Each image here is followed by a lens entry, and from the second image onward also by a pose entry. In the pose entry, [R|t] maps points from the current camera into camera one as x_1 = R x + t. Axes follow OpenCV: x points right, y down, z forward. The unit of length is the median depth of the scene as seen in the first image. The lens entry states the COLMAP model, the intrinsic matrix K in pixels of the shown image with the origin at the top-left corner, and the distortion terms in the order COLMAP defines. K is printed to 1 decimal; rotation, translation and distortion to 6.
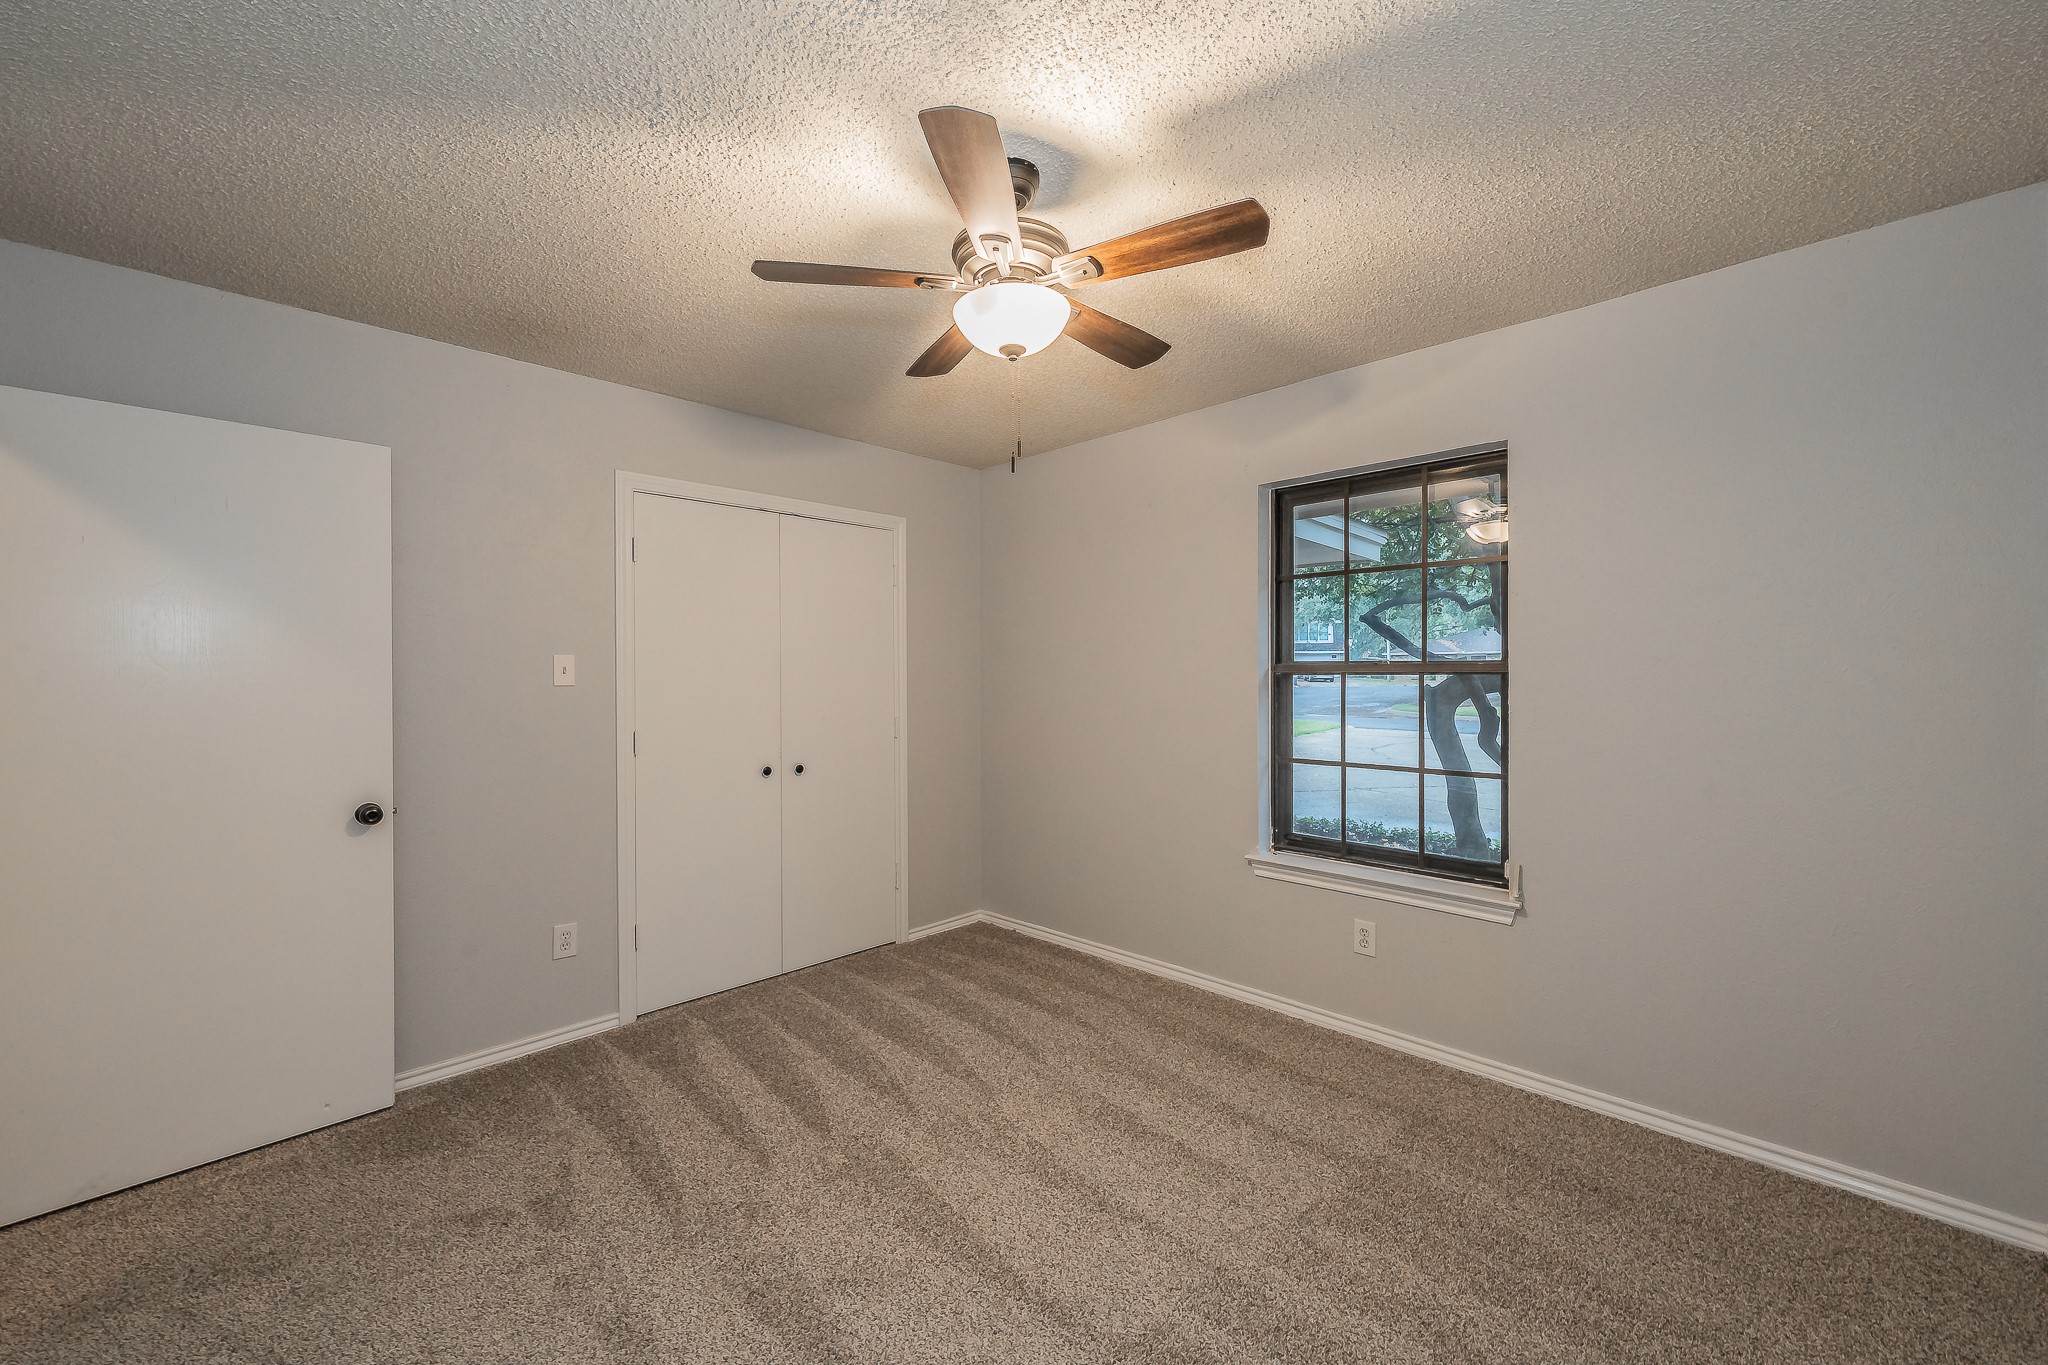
lens RADIAL K [[808.3, 0, 1026.5], [0, 808.3, 675.6], [0, 0, 1]] dist [0.001283, 0.000092]
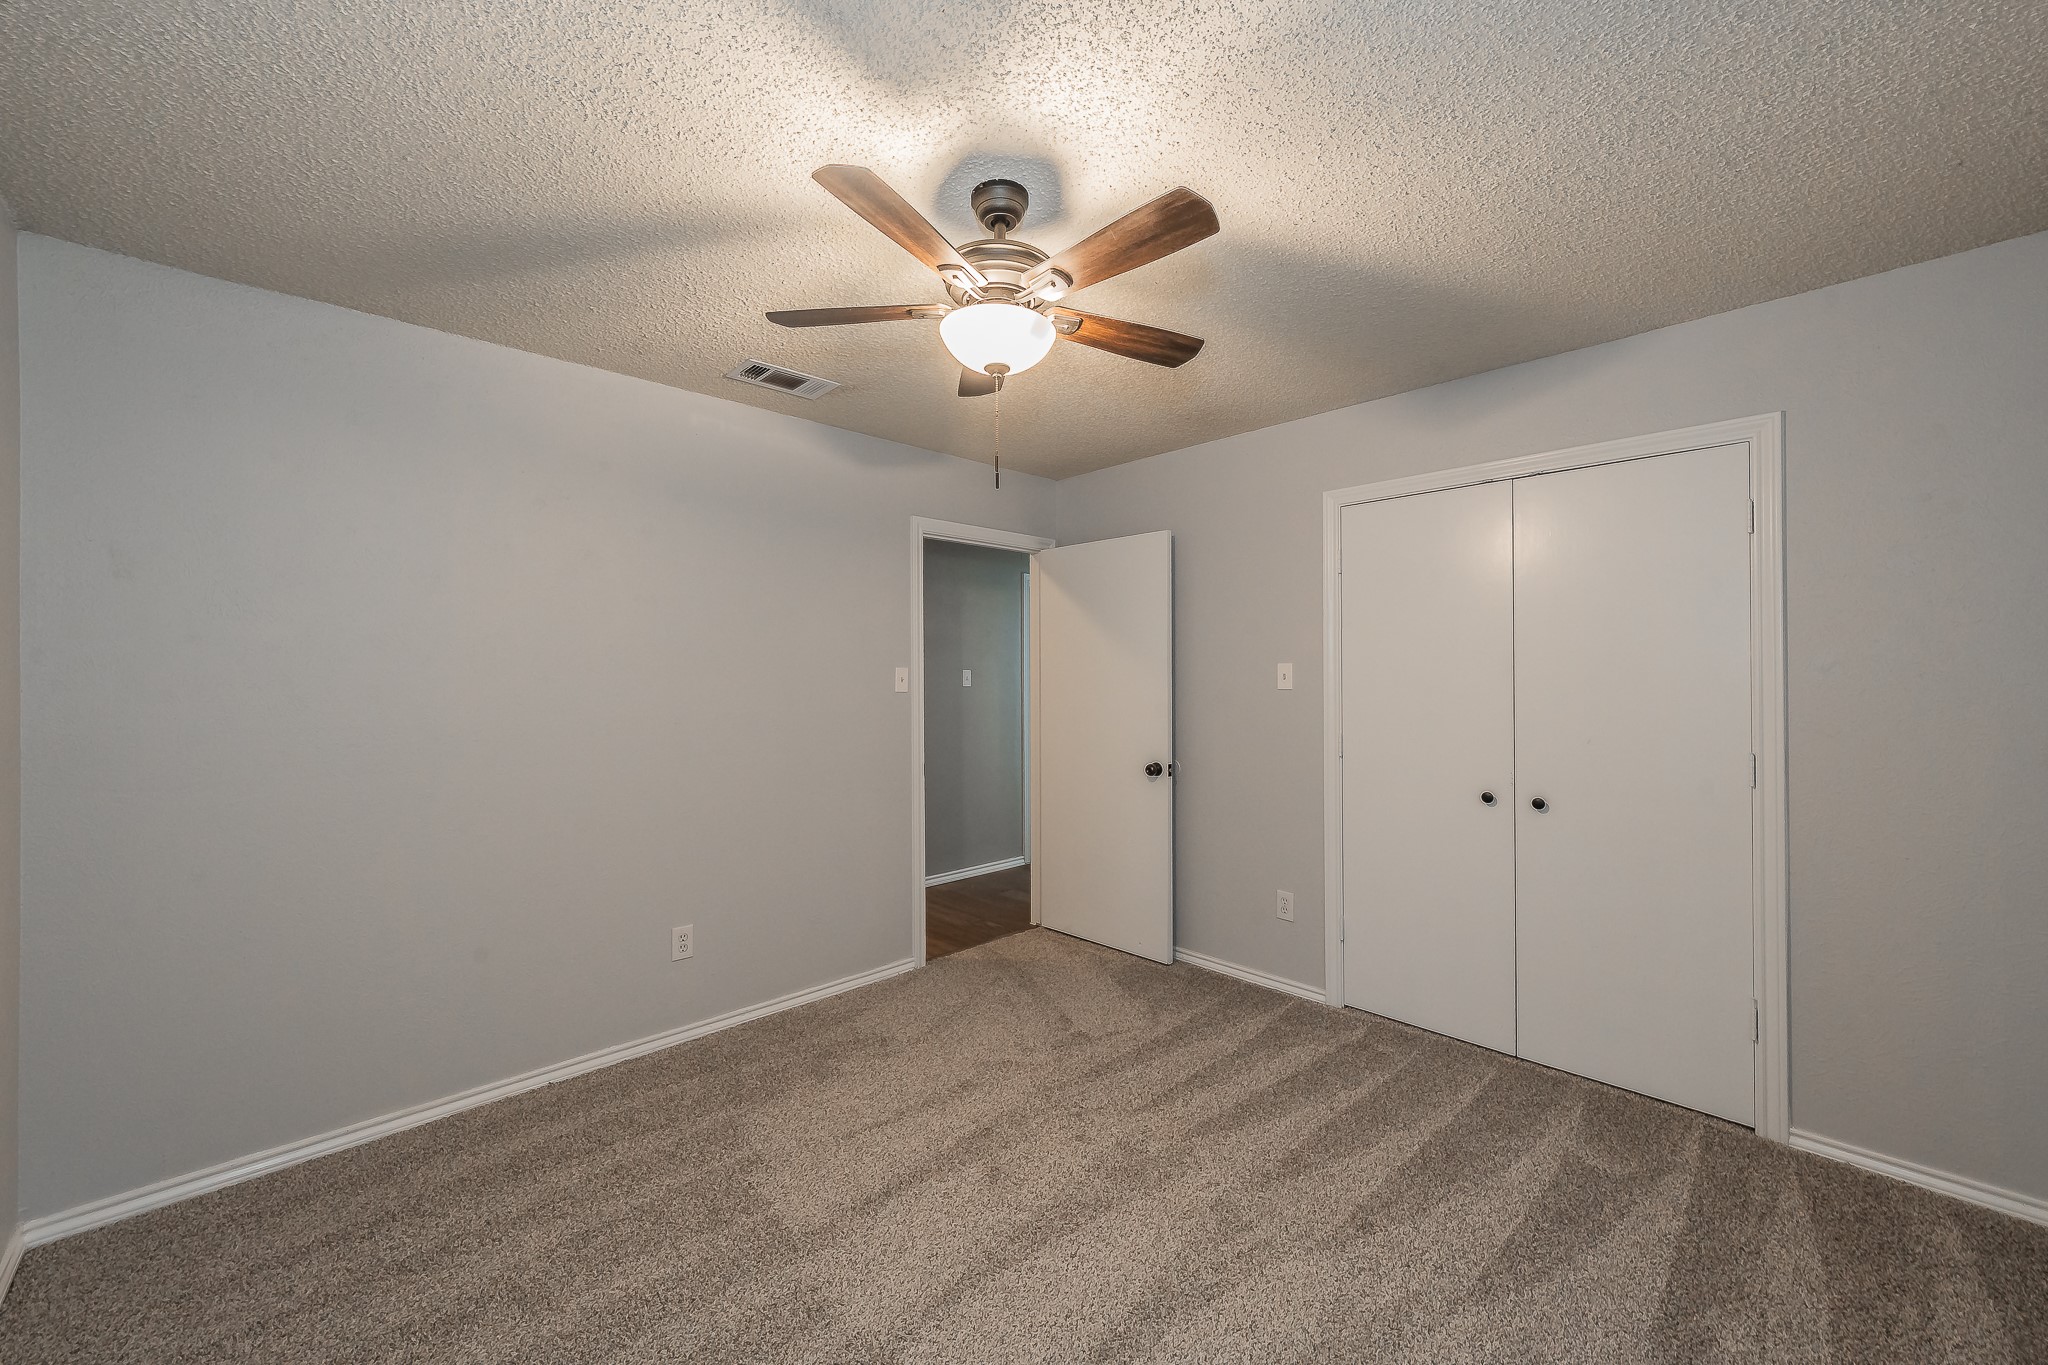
lens RADIAL K [[808.3, 0, 1026.5], [0, 808.3, 675.6], [0, 0, 1]] dist [0.001283, 0.000092]
pose [[-0.030890, 0.001679, -0.999521, 0.658653], [0.000062, 0.999999, 0.001678, -0.010480], [0.999523, -0.000010, -0.030890, 0.700440]]
